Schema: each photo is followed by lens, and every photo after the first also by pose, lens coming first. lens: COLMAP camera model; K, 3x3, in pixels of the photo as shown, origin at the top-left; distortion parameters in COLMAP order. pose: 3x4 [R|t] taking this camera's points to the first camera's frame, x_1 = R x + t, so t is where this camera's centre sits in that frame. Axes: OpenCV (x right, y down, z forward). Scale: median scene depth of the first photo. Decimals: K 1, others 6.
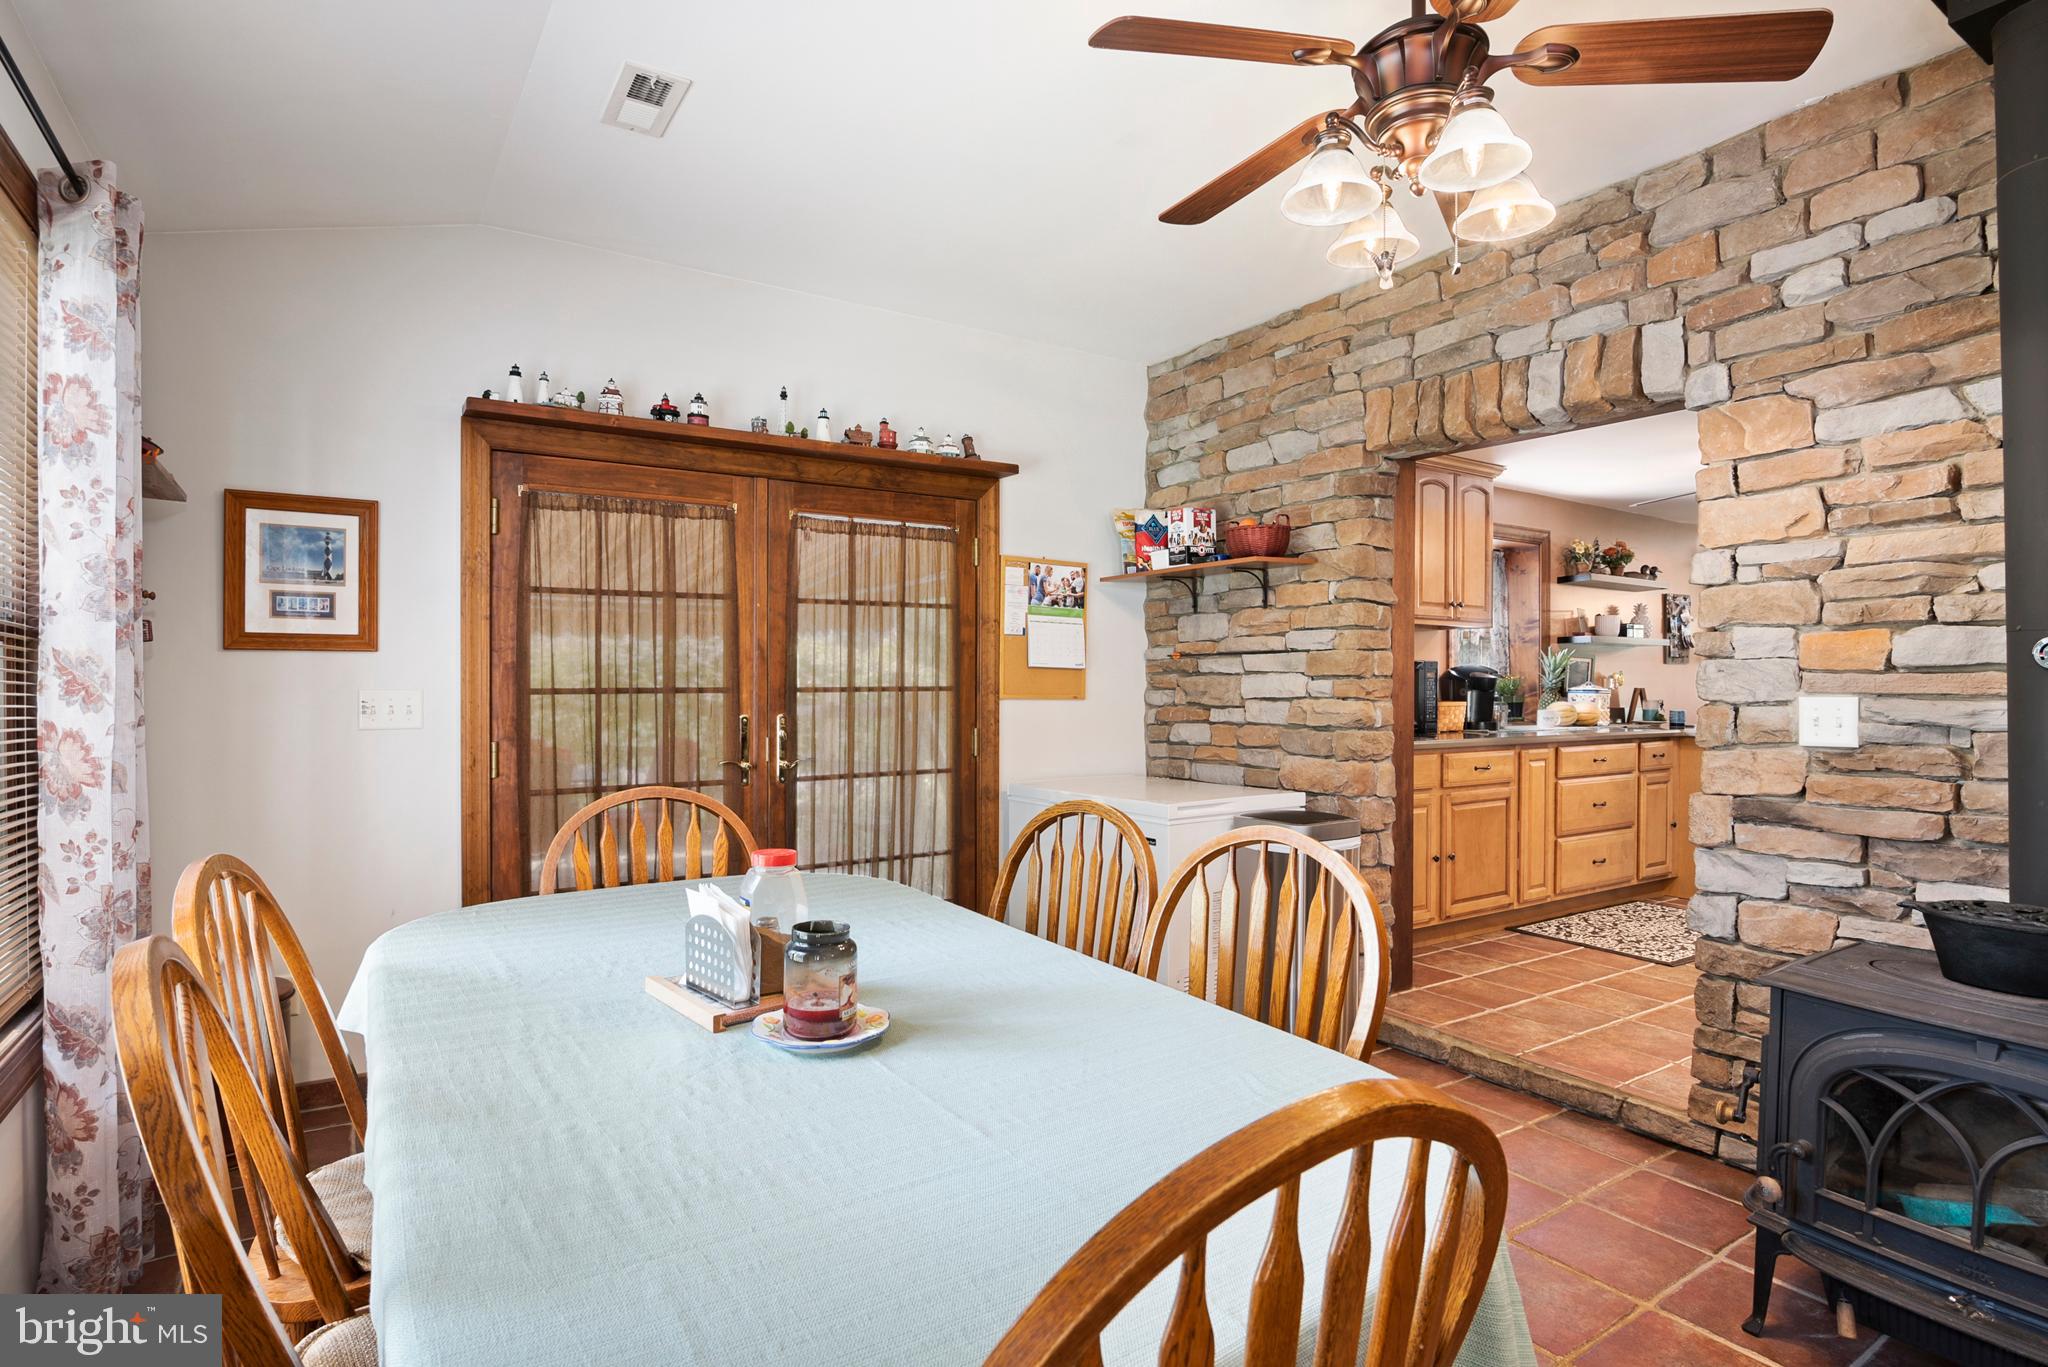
lens RADIAL K [[1044.2, 0, 1012.4], [0, 1044.2, 694.5], [0, 0, 1]] dist [-0.023142, -0.000194]
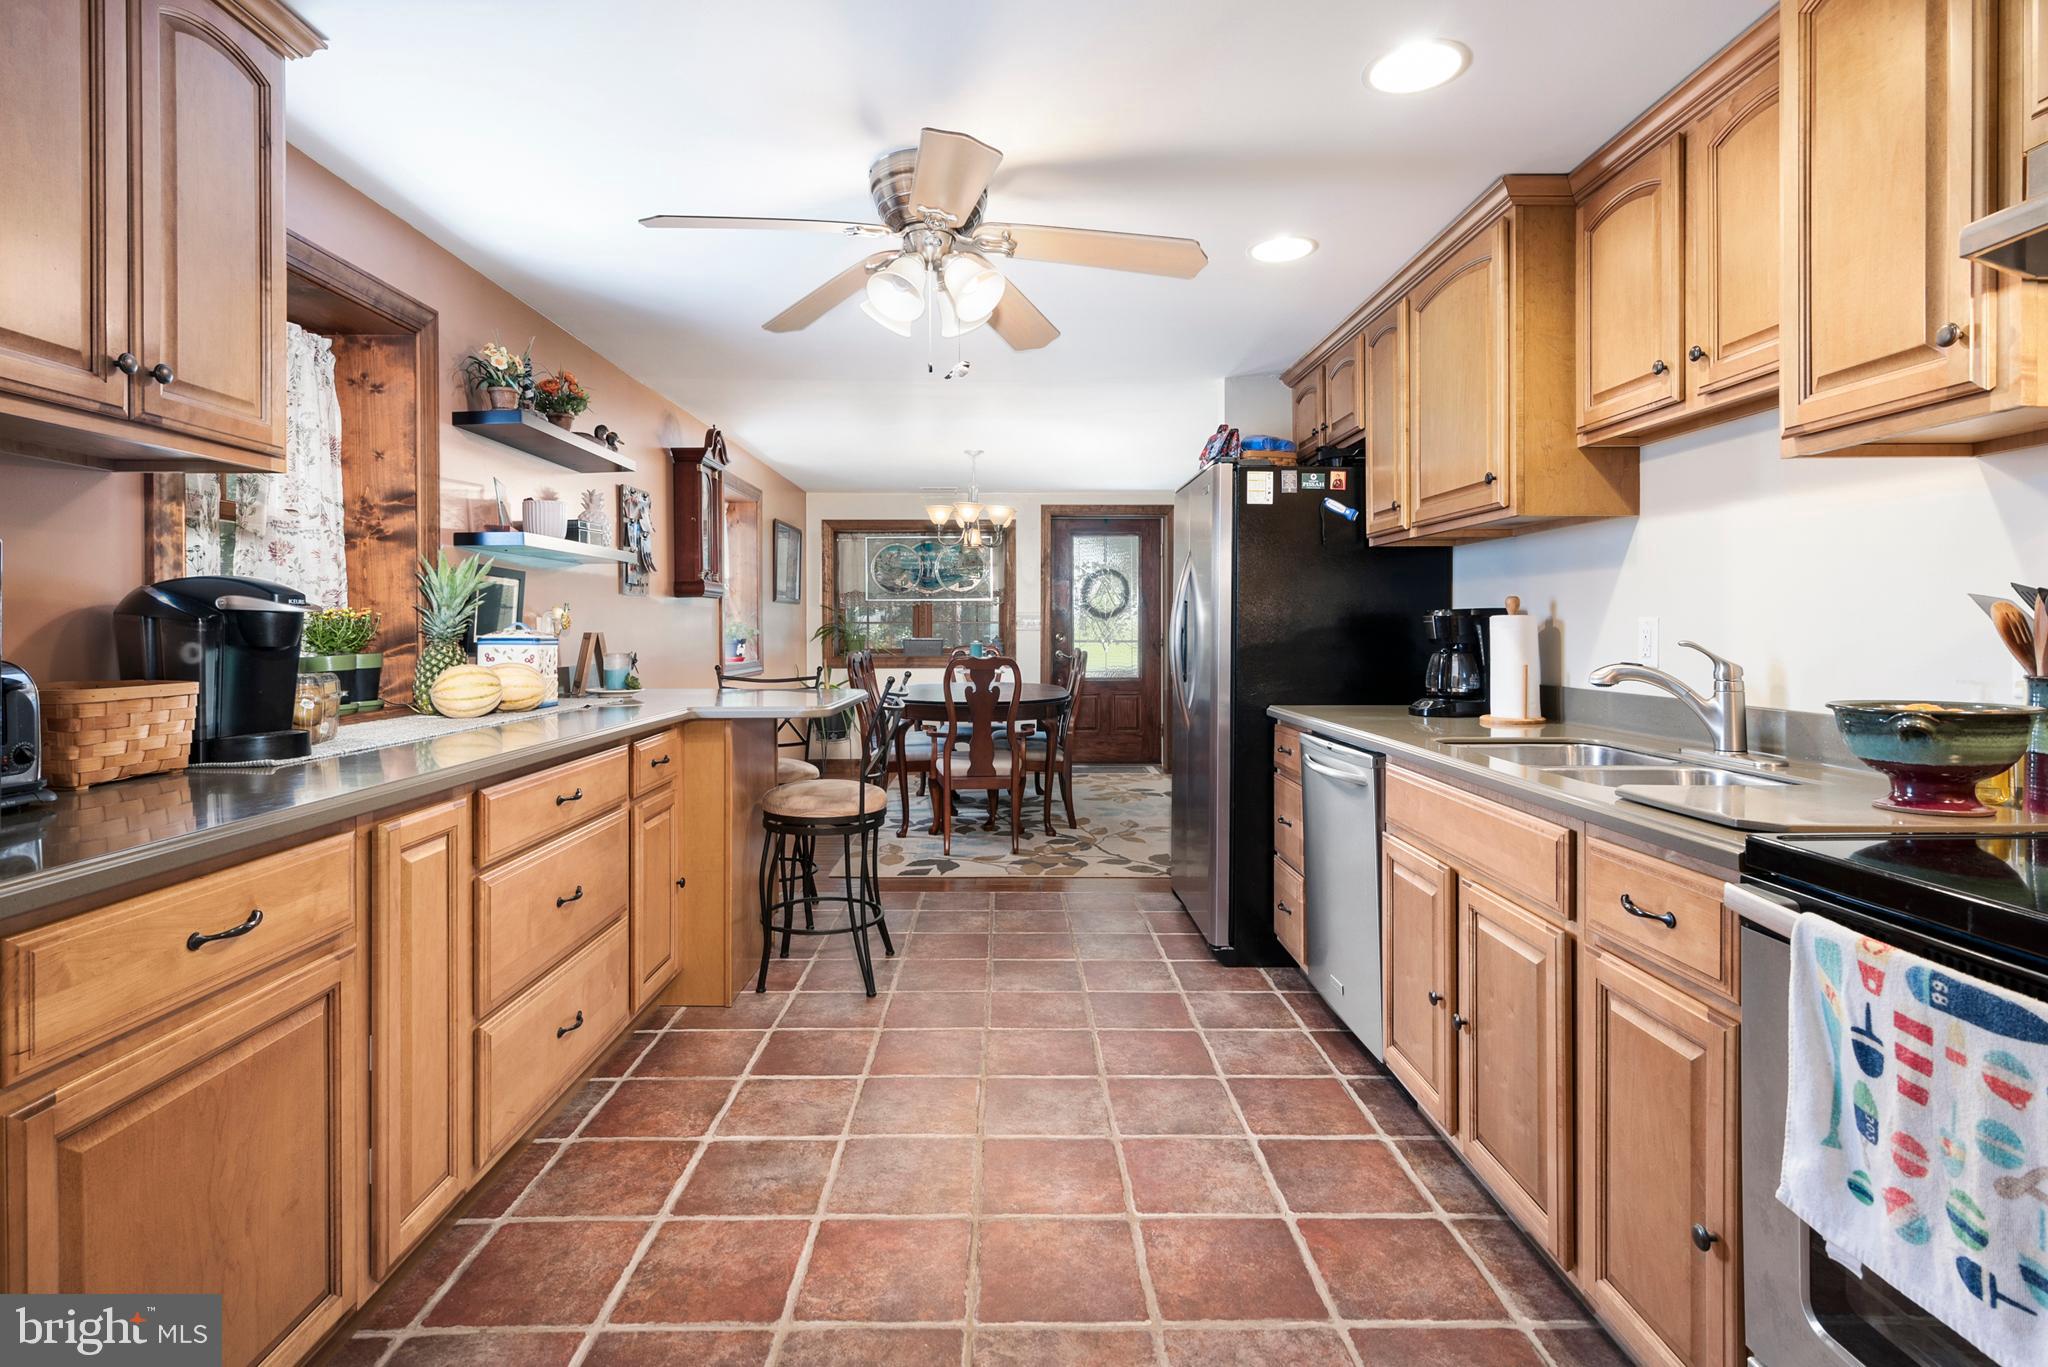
lens RADIAL K [[1003.0, 0, 1025.7], [0, 1003.0, 626.5], [0, 0, 1]] dist [0.000483, 0.000506]
pose [[0.517227, -0.004524, 0.855836, 0.285450], [0.011851, 0.999928, -0.001876, -0.007020], [-0.855766, 0.011113, 0.517243, 0.578684]]
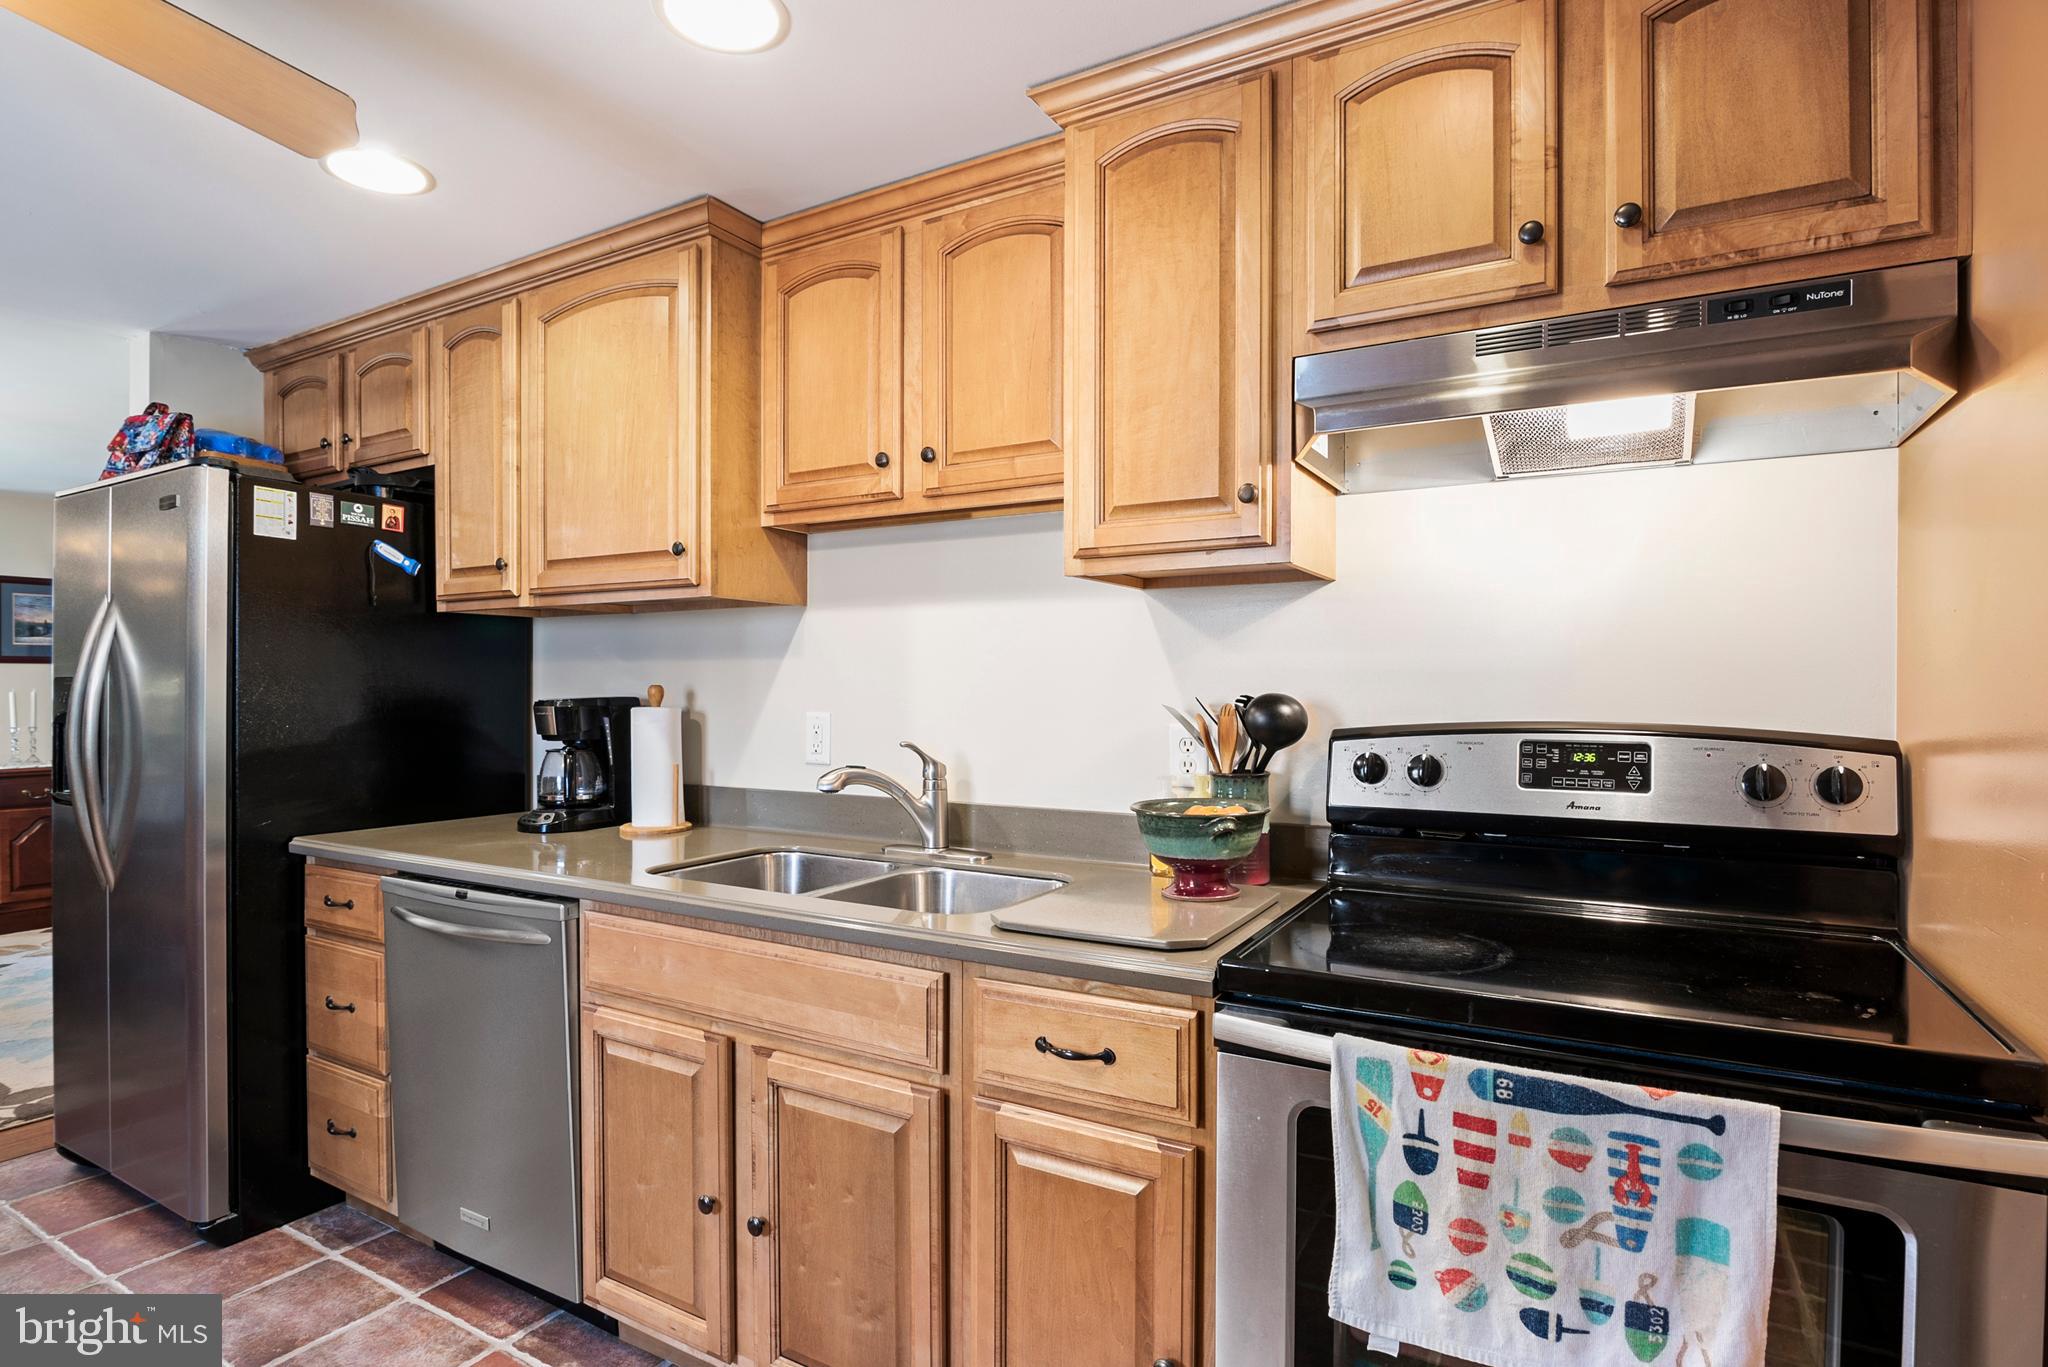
lens RADIAL K [[1044.2, 0, 1012.4], [0, 1044.2, 694.5], [0, 0, 1]] dist [-0.023142, -0.000194]
pose [[-0.463256, -0.012068, 0.886142, 0.375640], [0.006311, 0.999837, 0.016915, -0.023400], [-0.886202, 0.013429, -0.463105, 0.707817]]
